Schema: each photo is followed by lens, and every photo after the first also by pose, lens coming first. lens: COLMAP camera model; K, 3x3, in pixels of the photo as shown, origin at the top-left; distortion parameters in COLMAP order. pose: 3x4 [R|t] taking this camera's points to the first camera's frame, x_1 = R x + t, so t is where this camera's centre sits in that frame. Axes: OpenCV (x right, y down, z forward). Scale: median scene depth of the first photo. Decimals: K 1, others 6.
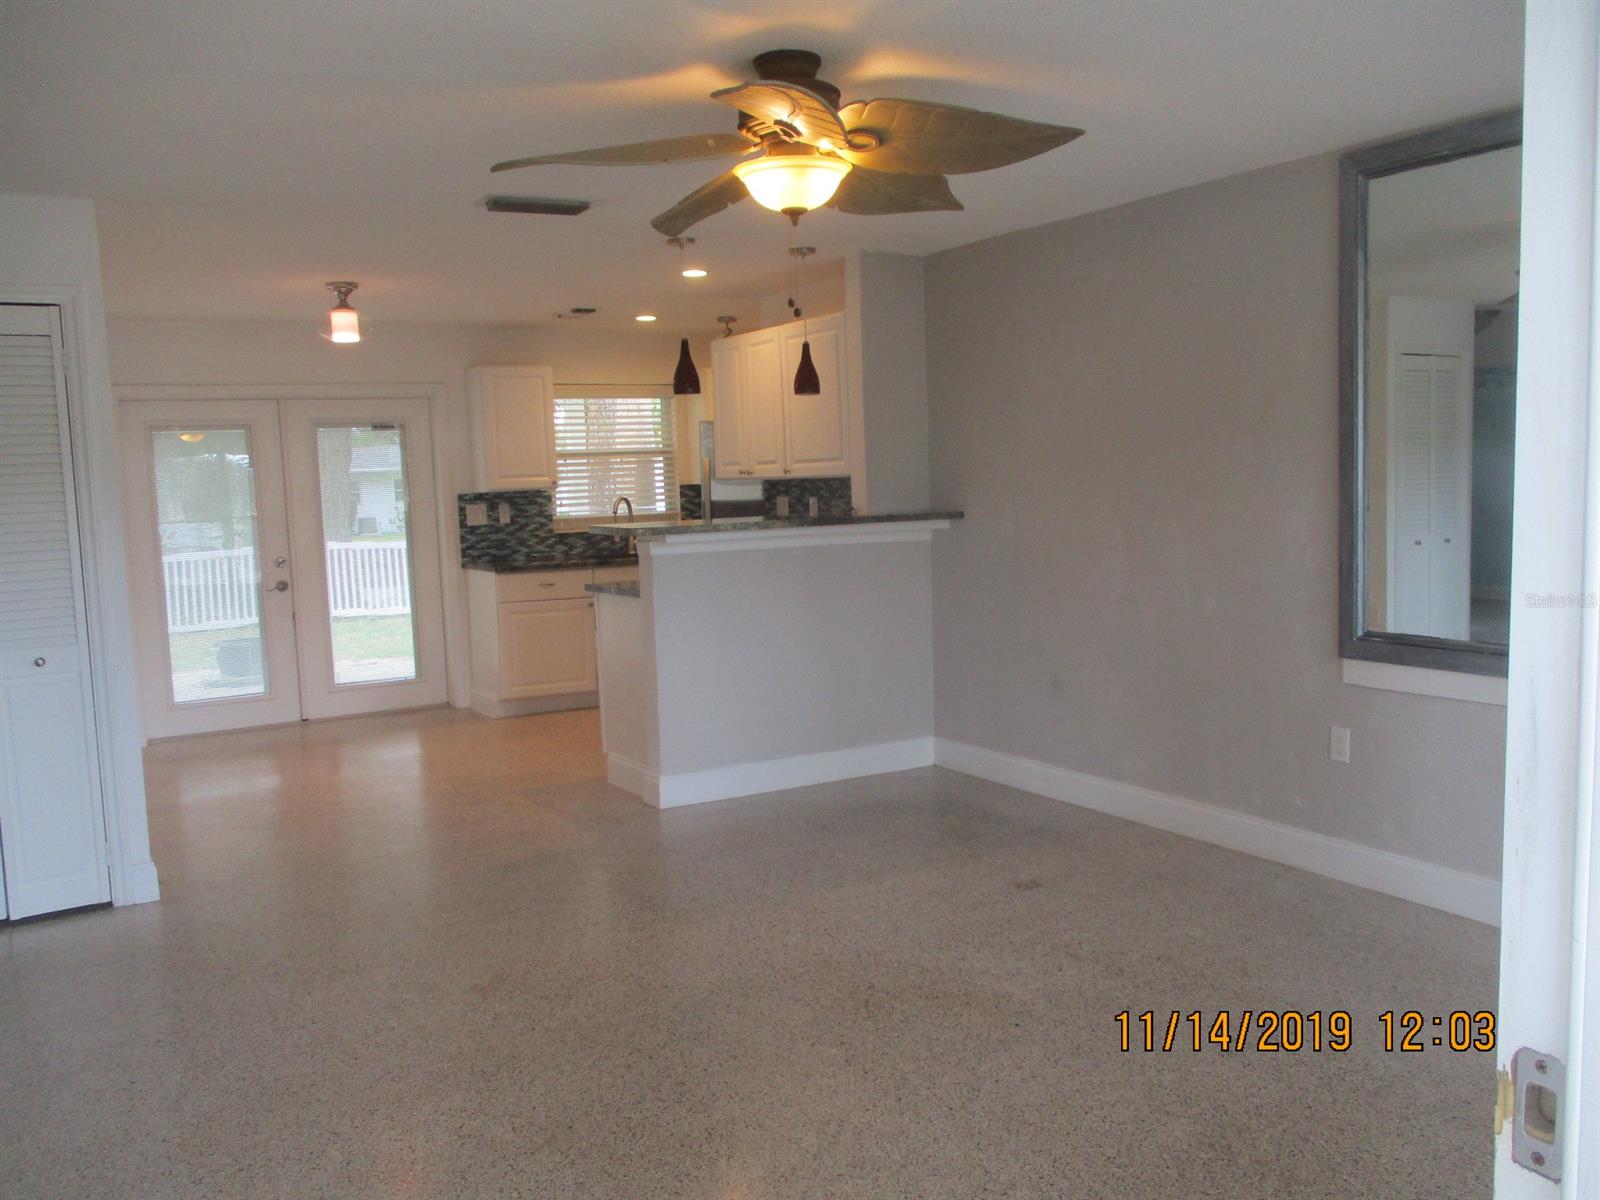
lens RADIAL K [[1351.7, 0, 800.0], [0, 1351.7, 600.0], [0, 0, 1]] dist [-0.009101, -0.002279]
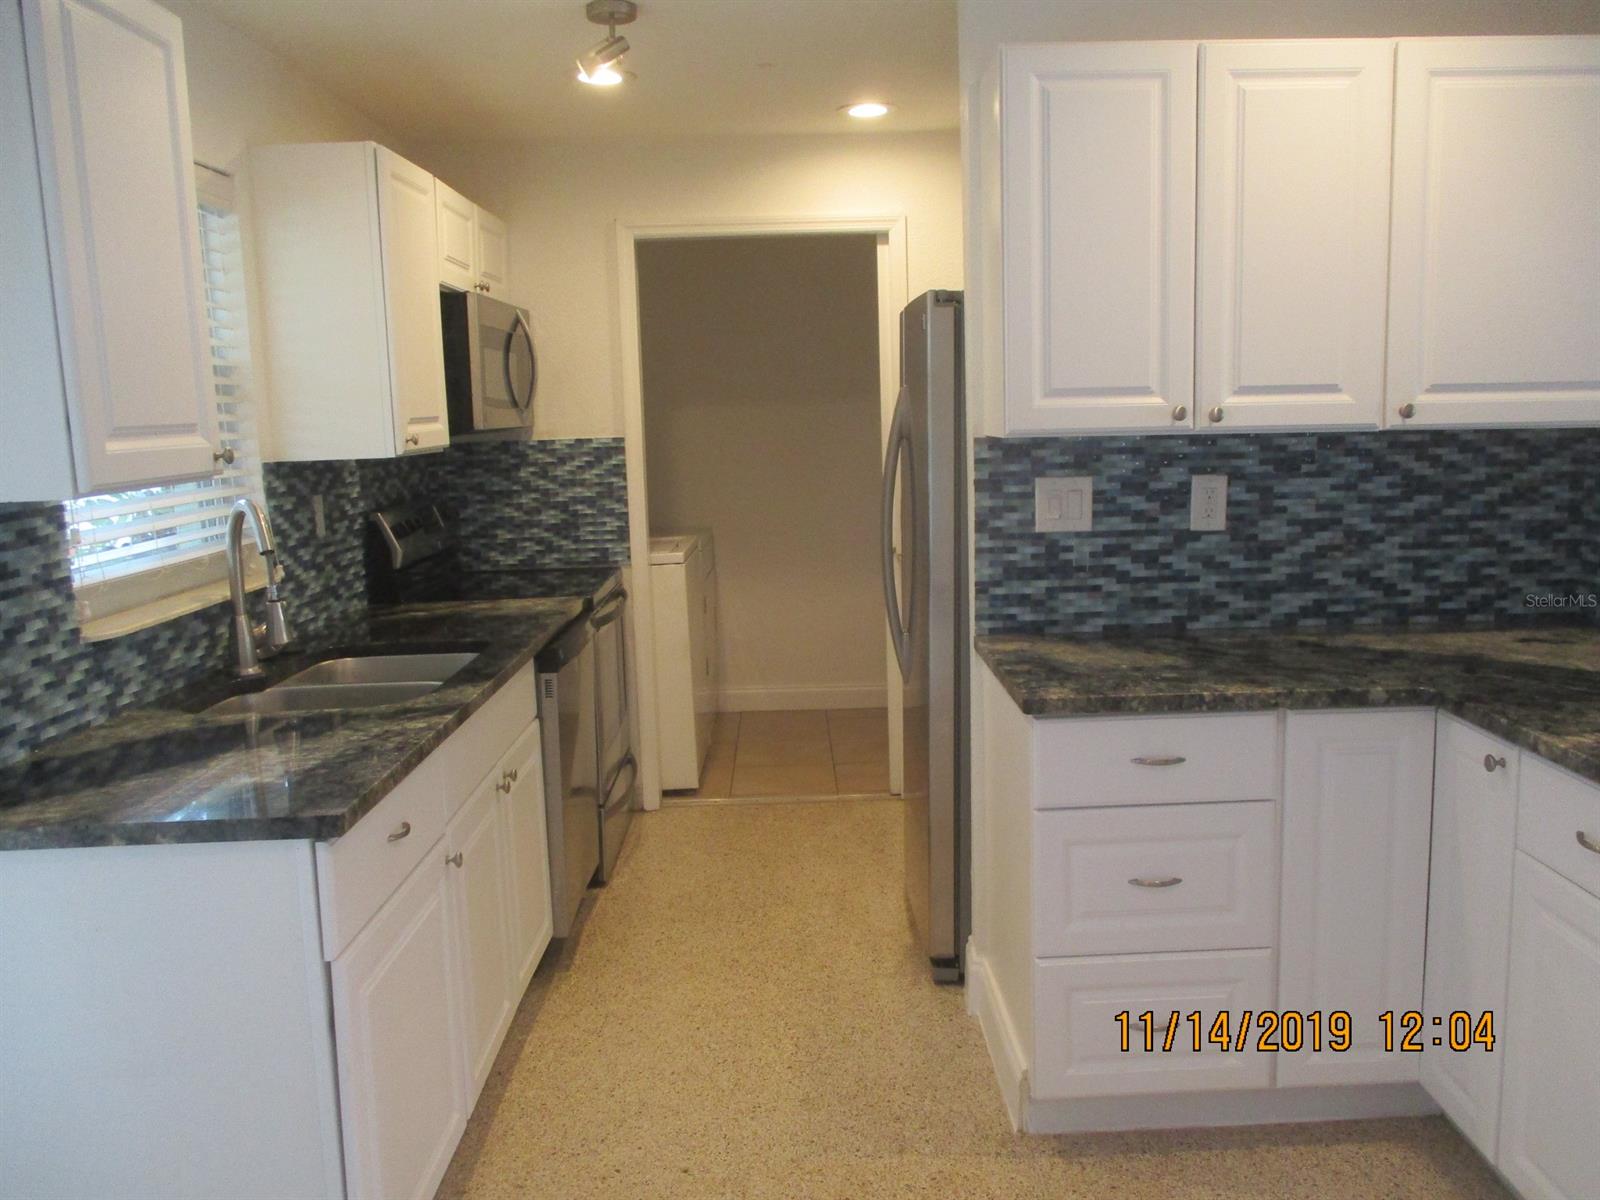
lens RADIAL K [[1358.4, 0, 829.4], [0, 1358.4, 627.9], [0, 0, 1]] dist [-0.073647, 0.085261]
pose [[0.489917, -0.122540, 0.863114, -0.353863], [0.090599, 0.991867, 0.089394, -0.065055], [-0.867049, 0.034402, 0.497034, 0.751466]]
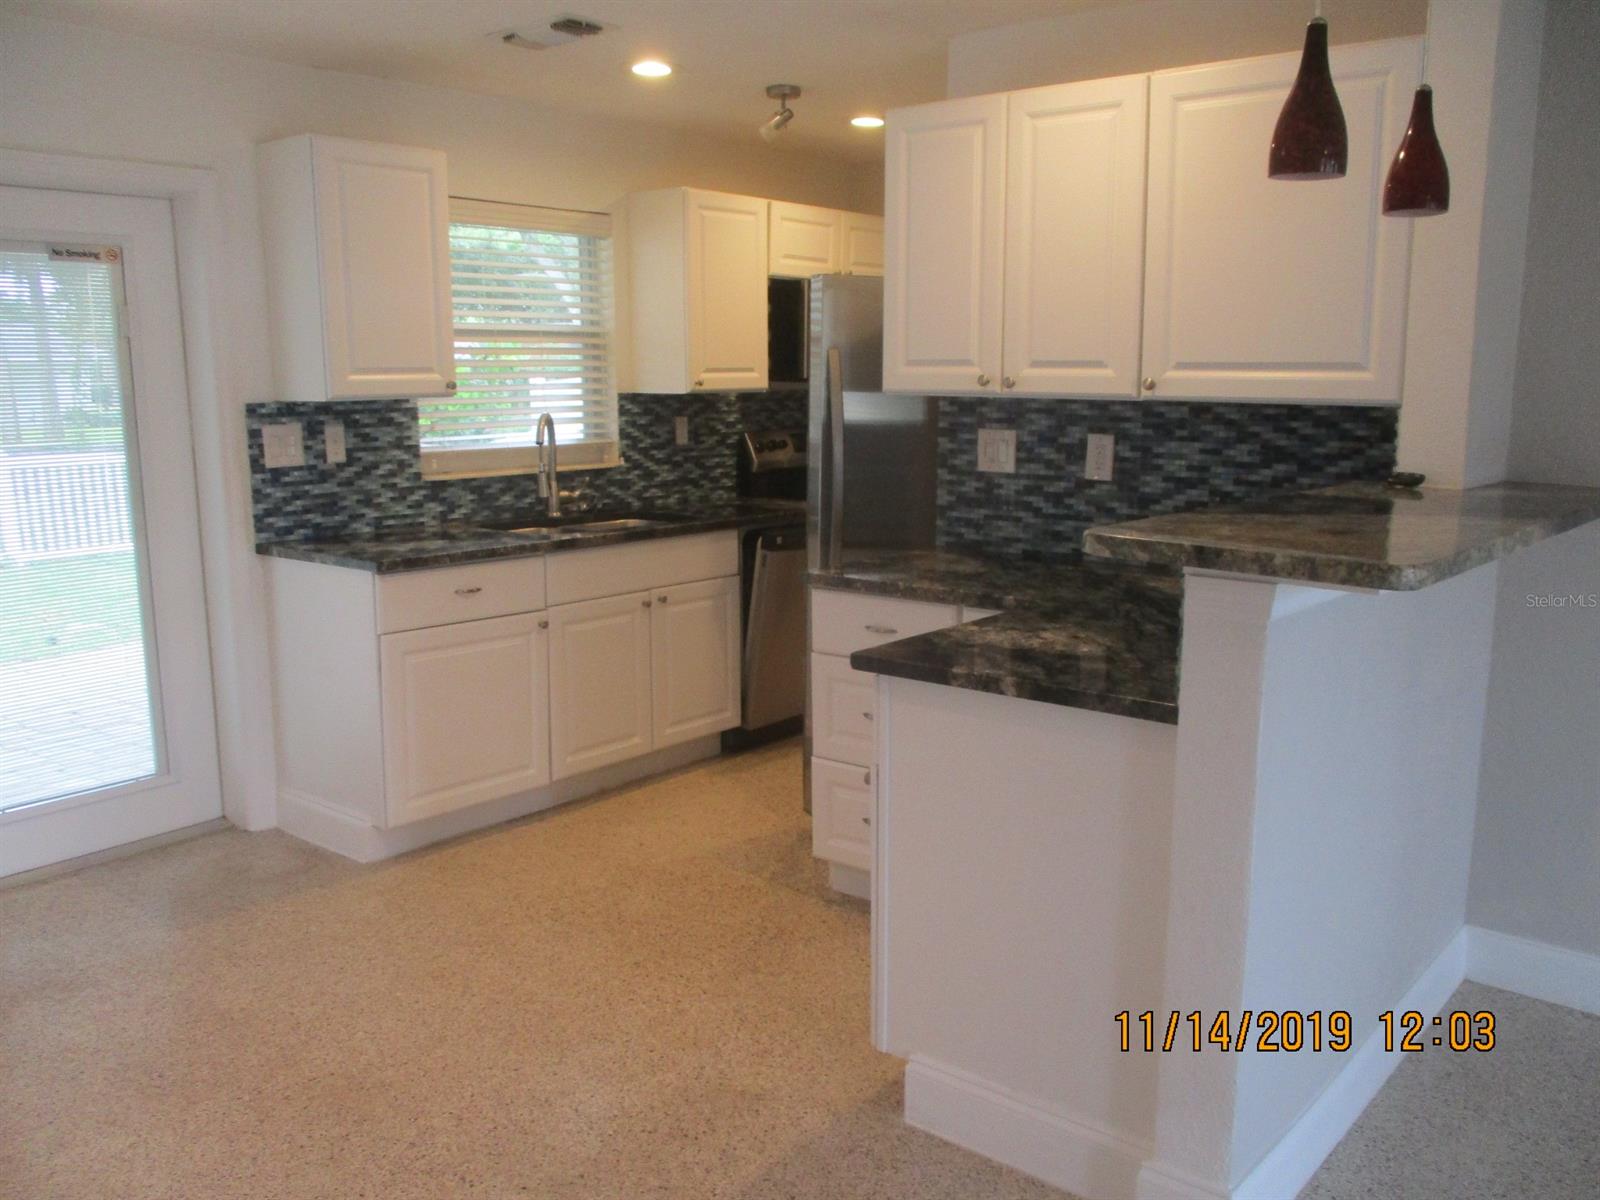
lens RADIAL K [[1351.7, 0, 800.0], [0, 1351.7, 600.0], [0, 0, 1]] dist [-0.009101, -0.002279]
pose [[0.941106, -0.023446, 0.337298, -0.228851], [-0.001079, 0.997380, 0.072339, -0.042419], [-0.338111, -0.068442, 0.938614, 0.464319]]
